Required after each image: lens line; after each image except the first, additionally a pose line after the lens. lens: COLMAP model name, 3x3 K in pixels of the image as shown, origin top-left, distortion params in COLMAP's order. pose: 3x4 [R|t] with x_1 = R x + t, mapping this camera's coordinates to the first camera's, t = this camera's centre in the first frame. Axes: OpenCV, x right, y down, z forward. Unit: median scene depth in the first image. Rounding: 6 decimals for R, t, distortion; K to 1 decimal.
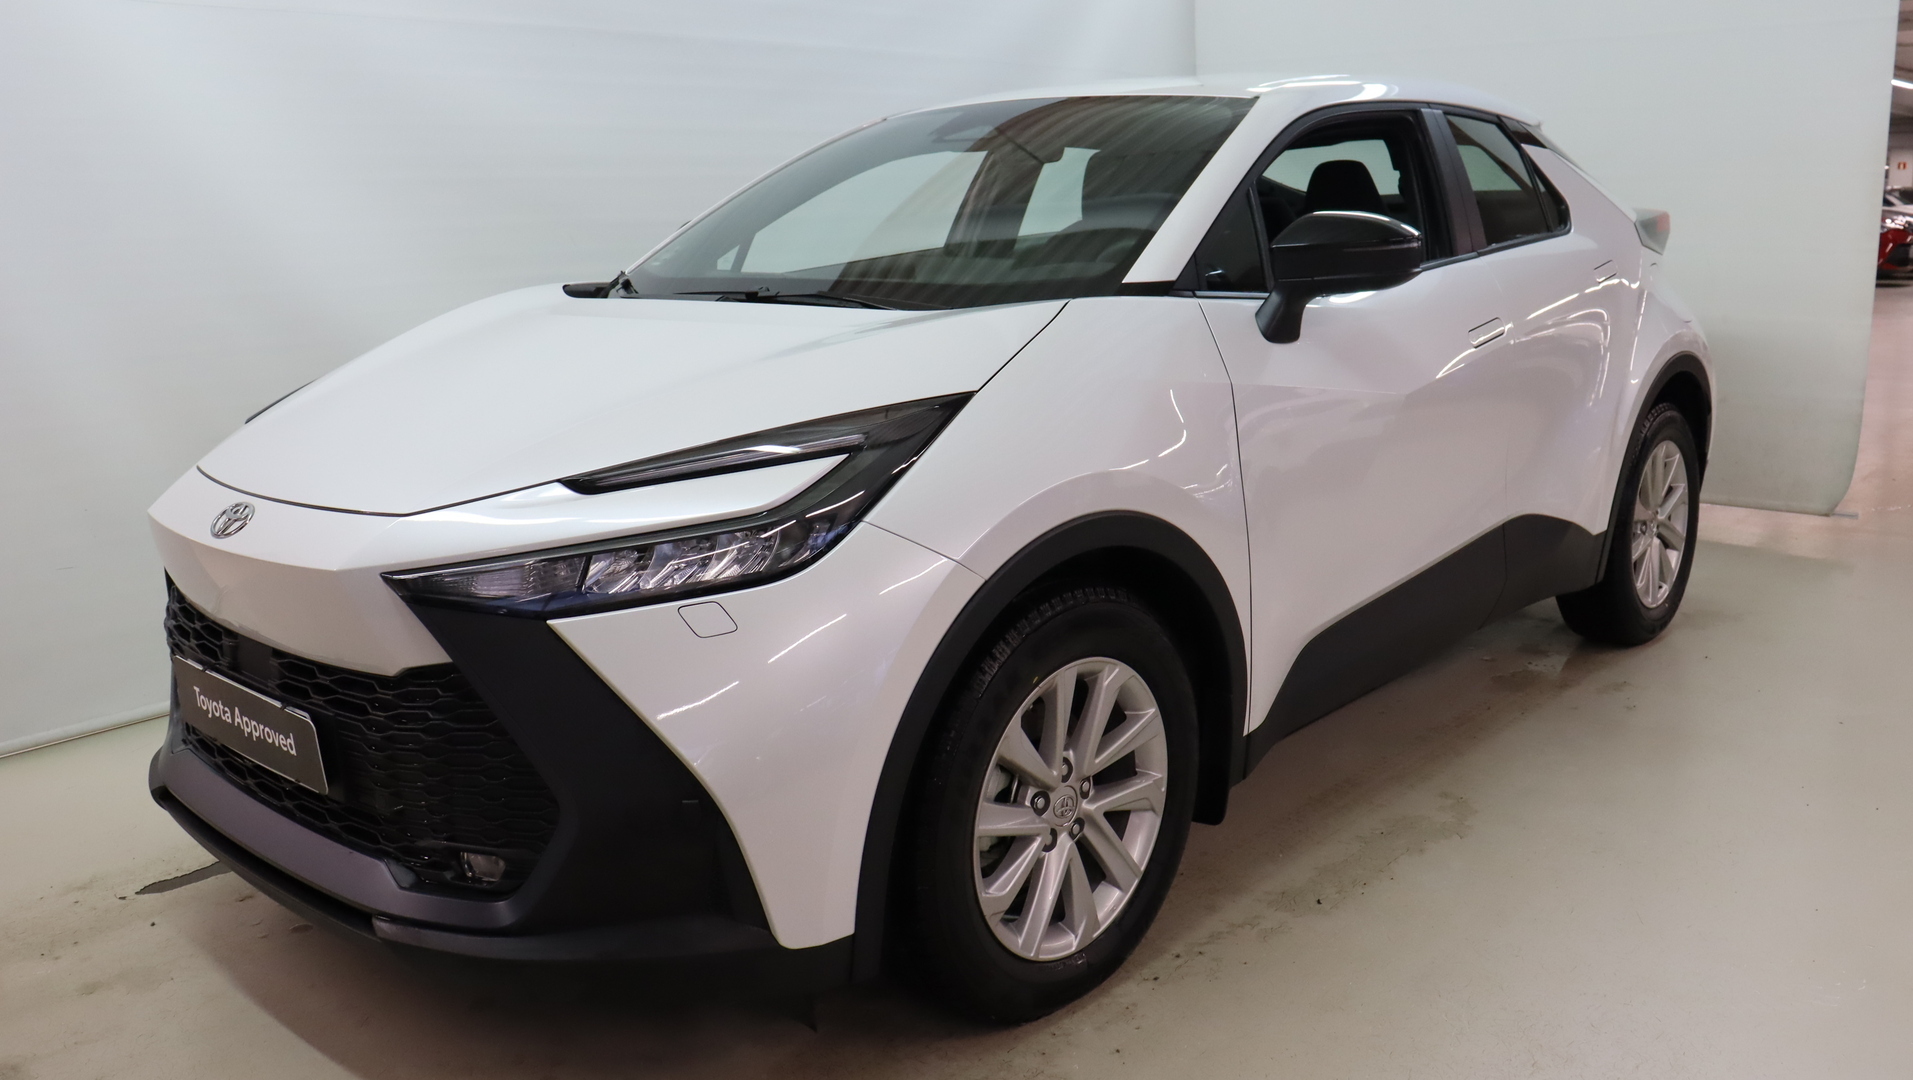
lens RADIAL K [[1563.8, 0, 989.8], [0, 1563.8, 505.4], [0, 0, 1]] dist [-0.116571, 0.068572]
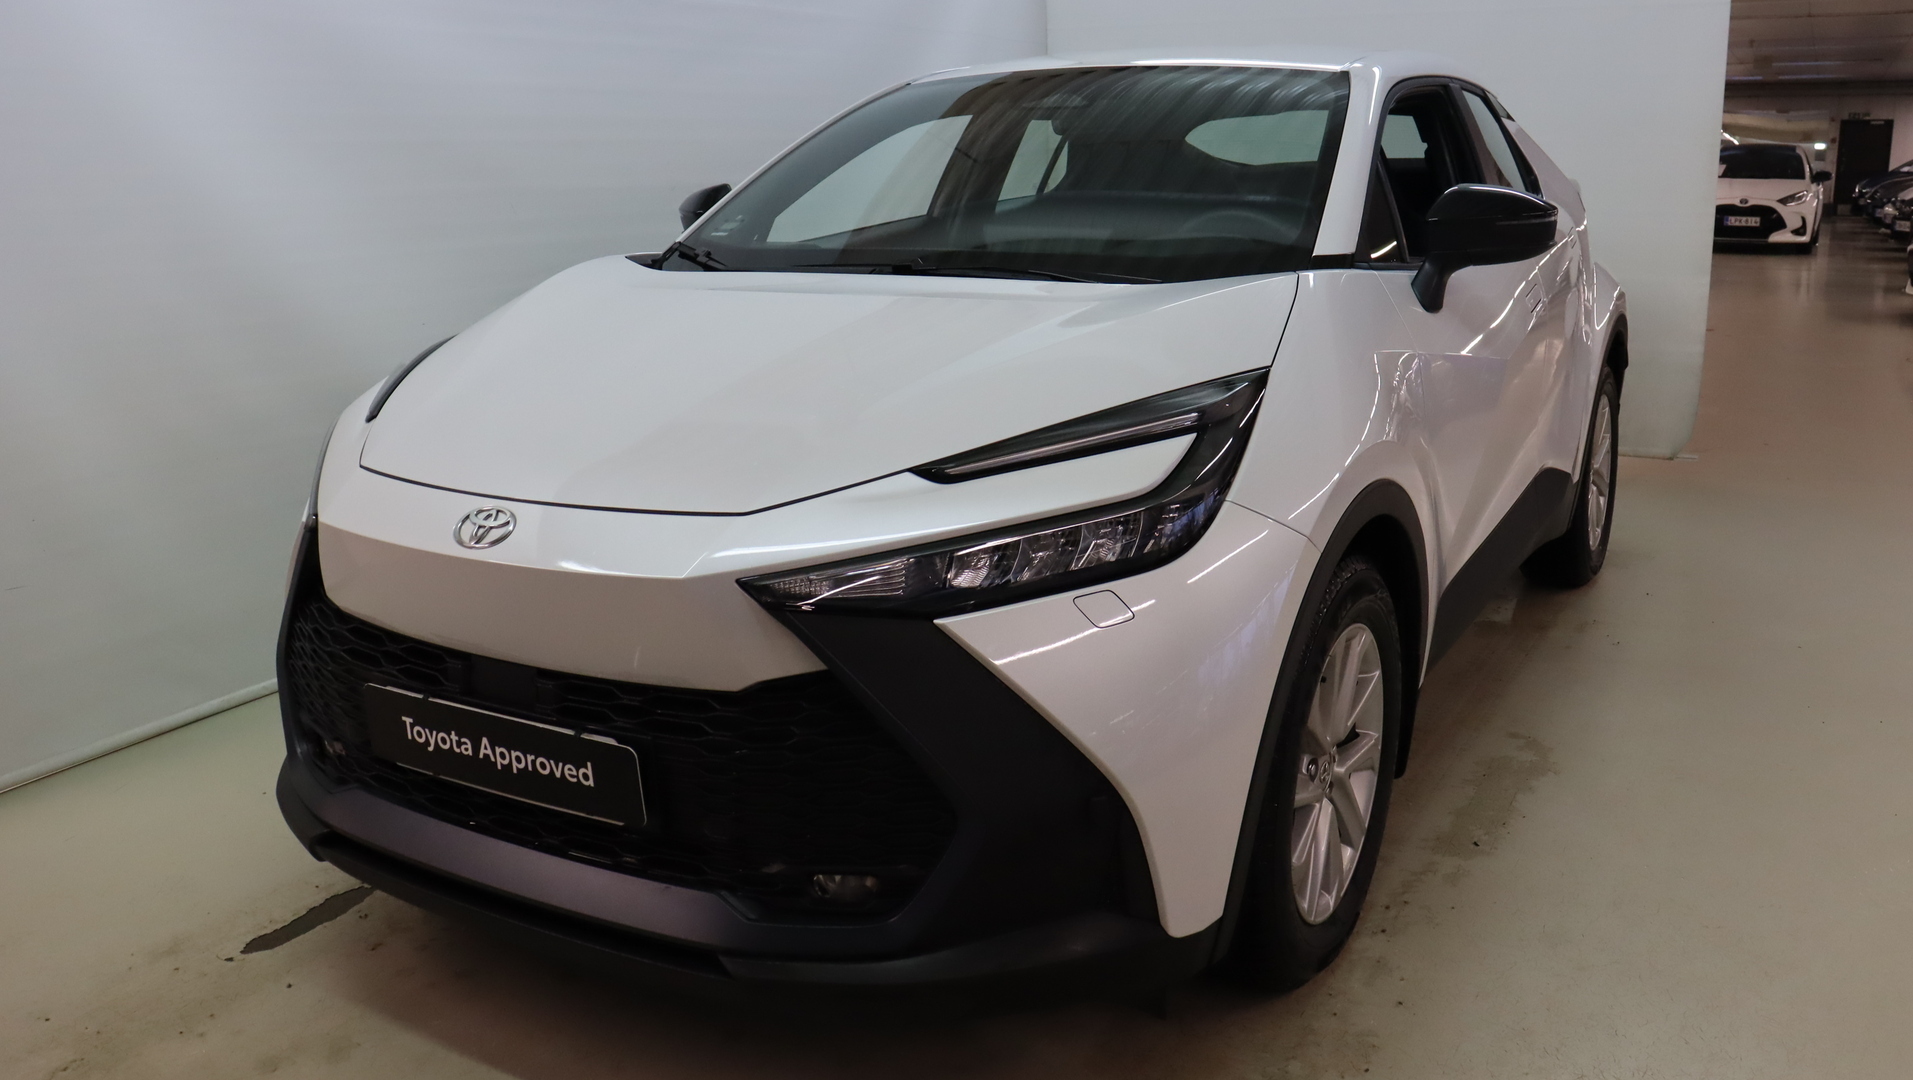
lens RADIAL K [[1563.8, 0, 946.5], [0, 1563.8, 526.4], [0, 0, 1]] dist [-0.116571, 0.068572]
pose [[0.978330, -0.042485, 0.202647, -0.385080], [0.034826, 0.998543, 0.041214, -0.017414], [-0.204103, -0.033264, 0.978384, 0.061160]]
